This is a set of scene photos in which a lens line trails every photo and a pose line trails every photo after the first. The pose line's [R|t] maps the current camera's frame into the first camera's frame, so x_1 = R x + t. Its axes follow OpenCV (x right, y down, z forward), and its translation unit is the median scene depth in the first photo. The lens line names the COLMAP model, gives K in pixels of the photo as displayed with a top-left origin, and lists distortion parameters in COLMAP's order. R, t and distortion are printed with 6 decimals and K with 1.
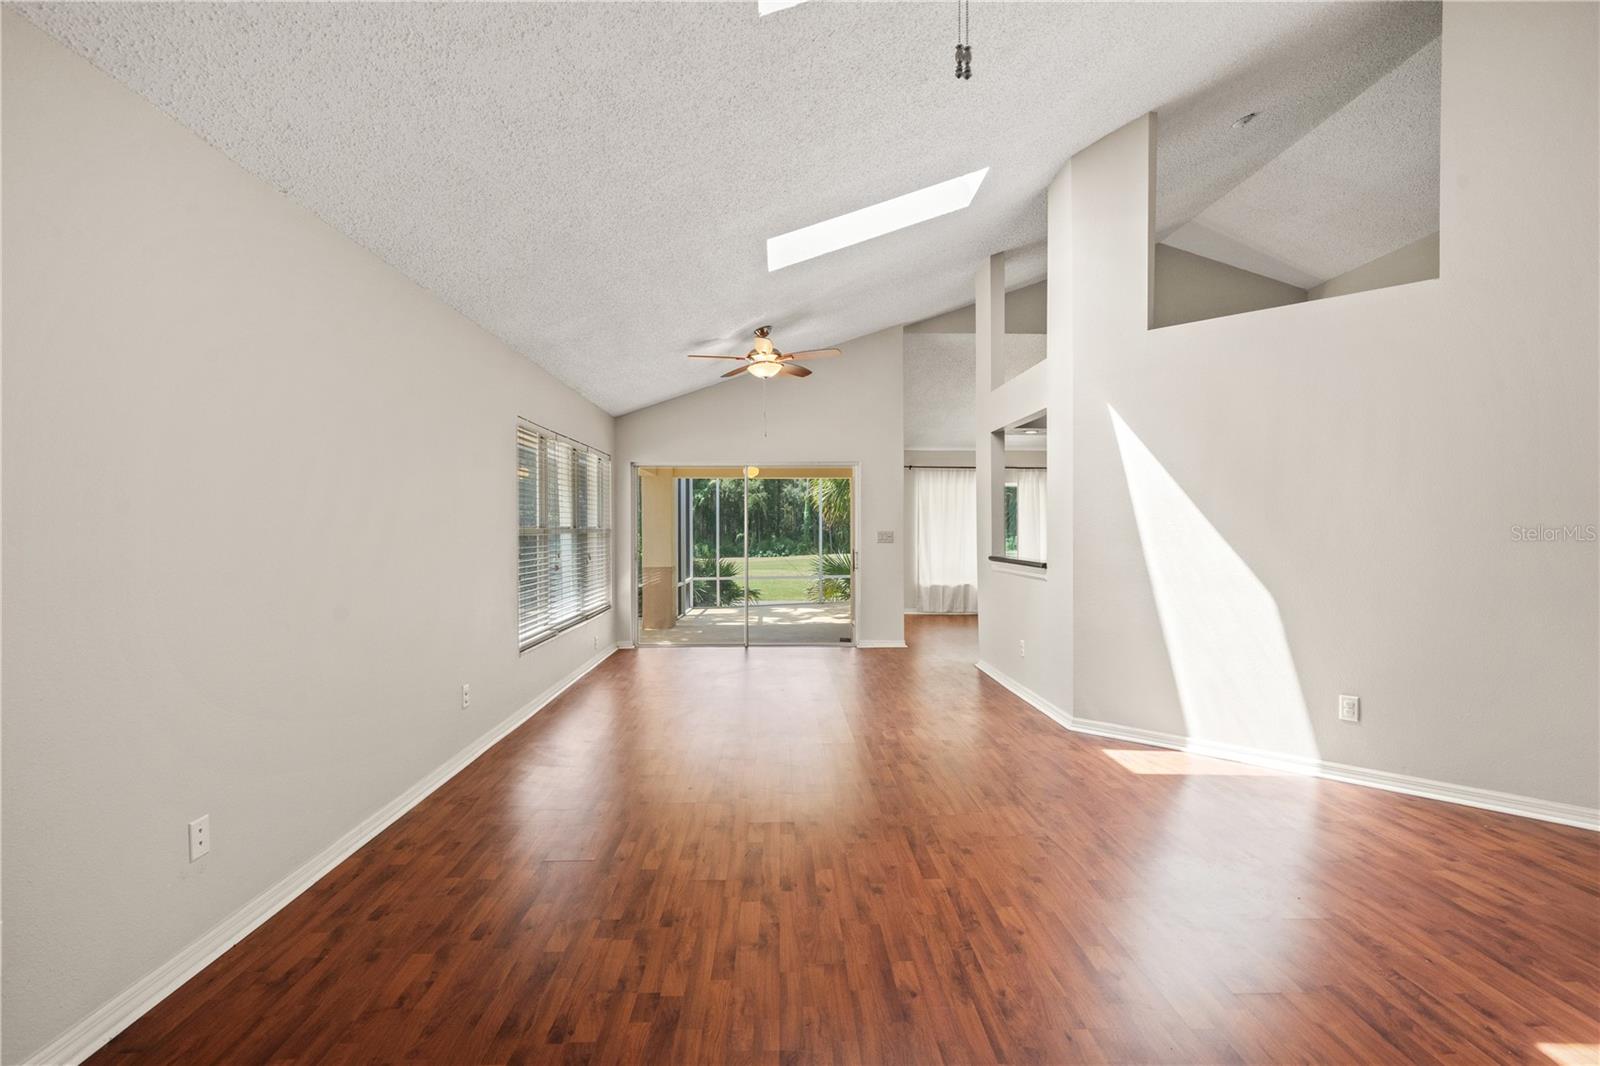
lens RADIAL K [[734.8, 0, 789.9], [0, 734.8, 532.3], [0, 0, 1]] dist [0.002228, -0.001303]
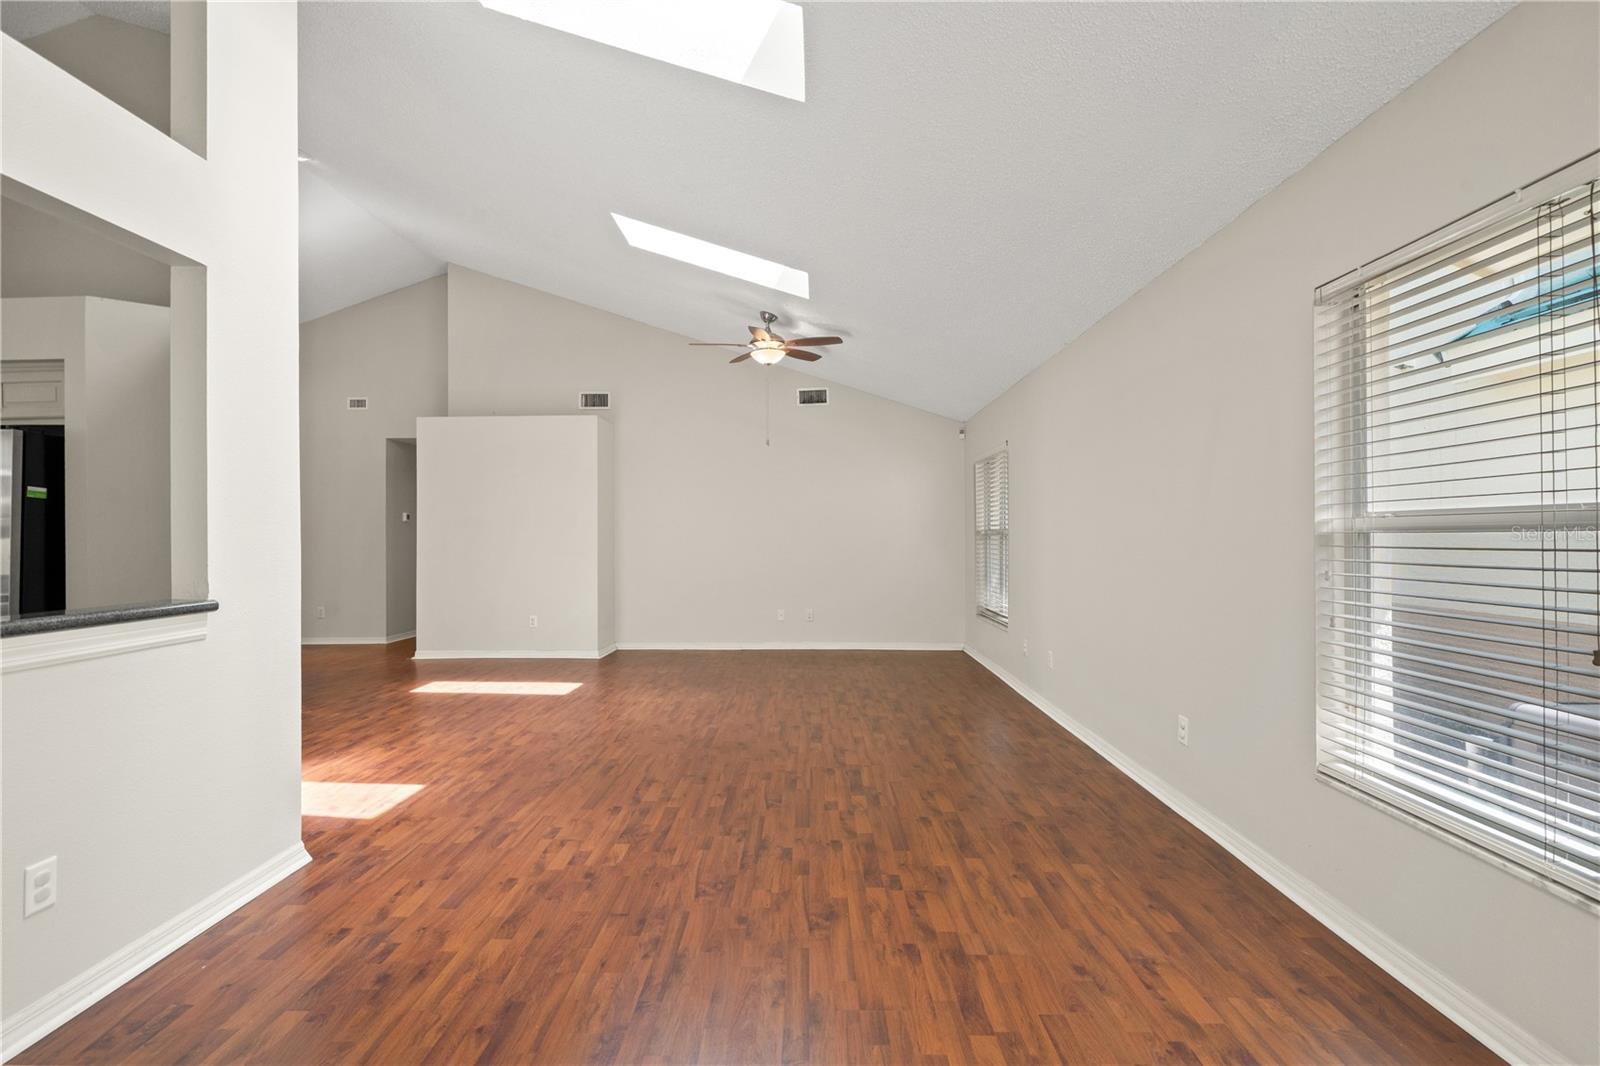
lens RADIAL K [[734.8, 0, 805.7], [0, 734.8, 538.9], [0, 0, 1]] dist [0.002228, -0.001303]
pose [[-0.999941, -0.001532, 0.010731, -0.042273], [-0.001561, 0.999995, -0.002741, 0.004930], [-0.010726, -0.002757, -0.999939, 1.945595]]
